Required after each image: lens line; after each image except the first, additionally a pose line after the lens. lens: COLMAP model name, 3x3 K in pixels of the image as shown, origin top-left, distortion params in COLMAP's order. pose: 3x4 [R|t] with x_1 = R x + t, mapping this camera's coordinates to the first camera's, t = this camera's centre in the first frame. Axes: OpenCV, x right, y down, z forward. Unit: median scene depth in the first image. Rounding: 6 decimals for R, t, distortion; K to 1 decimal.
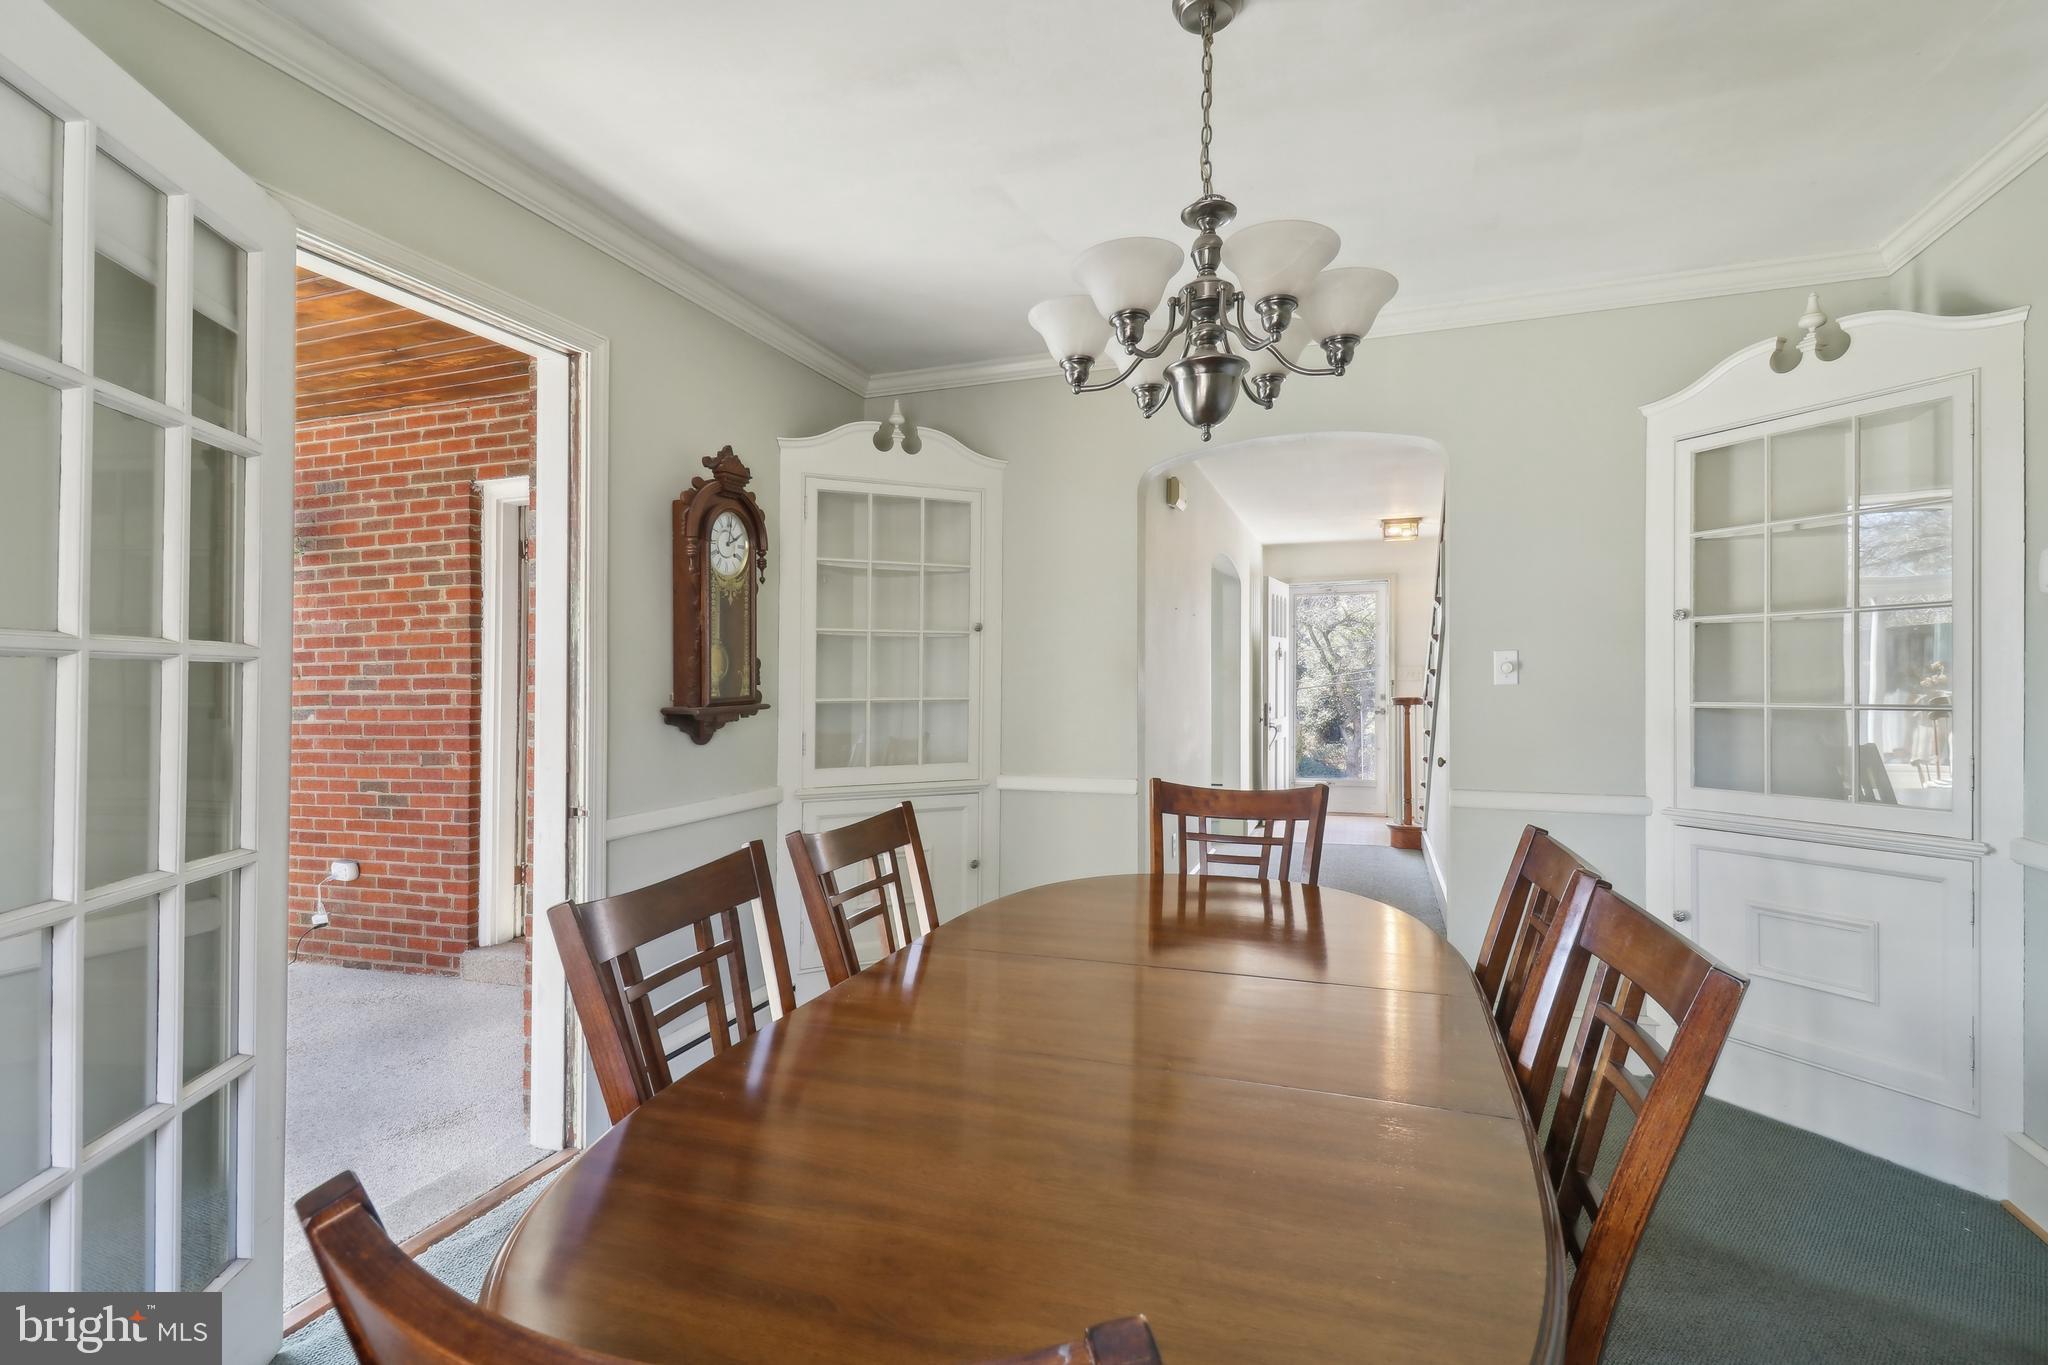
lens RADIAL K [[960.4, 0, 1017.5], [0, 960.4, 686.6], [0, 0, 1]] dist [-0.002378, -0.008612]
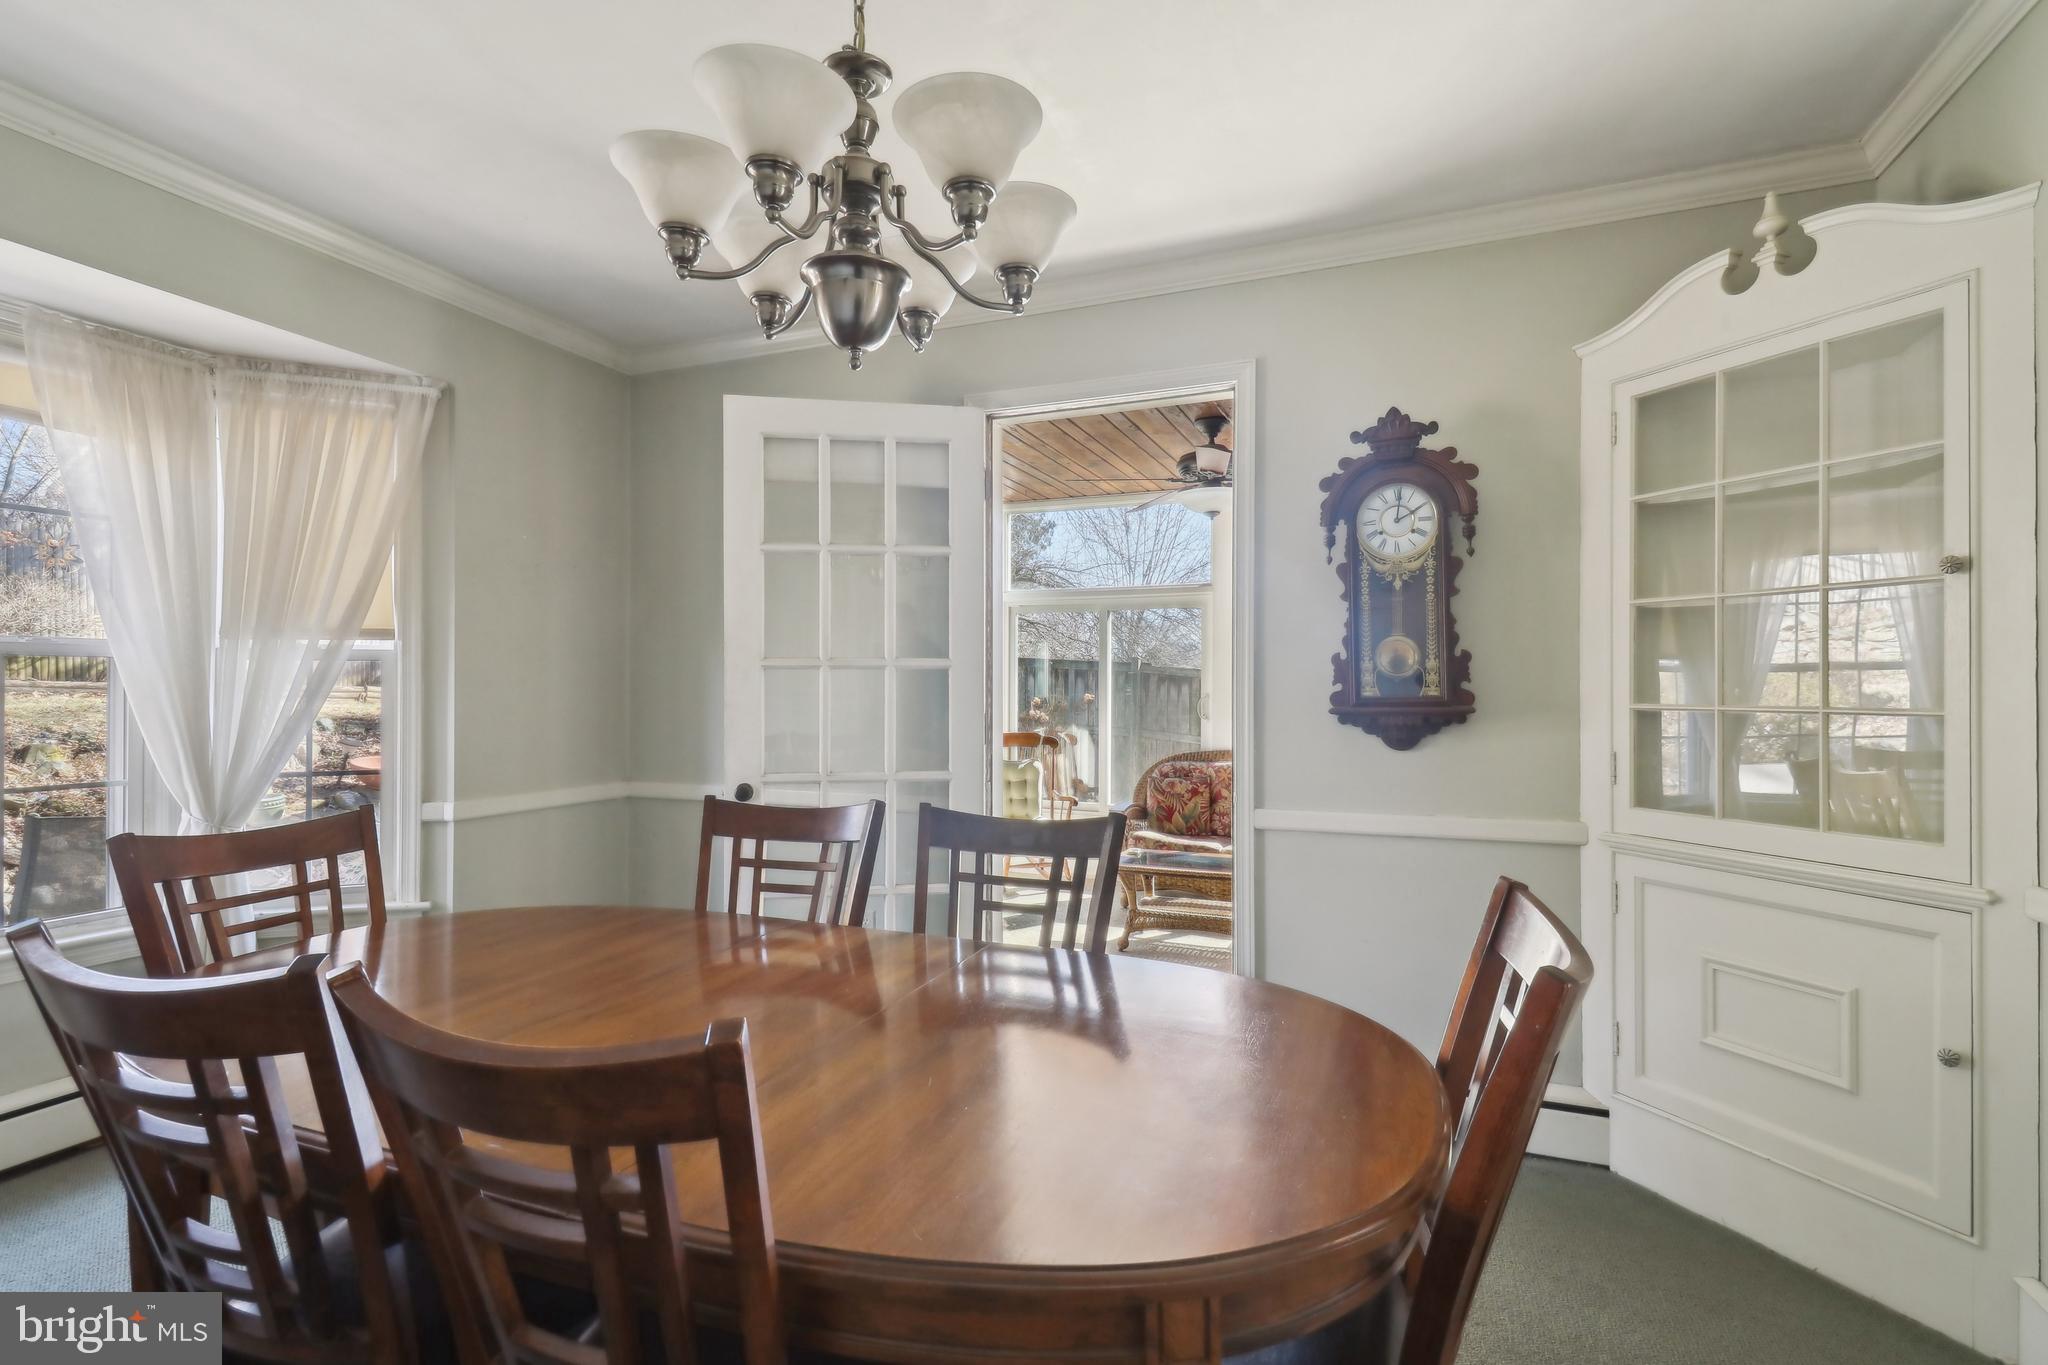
lens RADIAL K [[960.4, 0, 1040.2], [0, 960.4, 686.6], [0, 0, 1]] dist [-0.002378, -0.008612]
pose [[-0.051198, -0.000857, -0.998688, 0.544815], [-0.008130, 0.999967, -0.000442, 0.004161], [0.998655, 0.008097, -0.051204, 0.684419]]
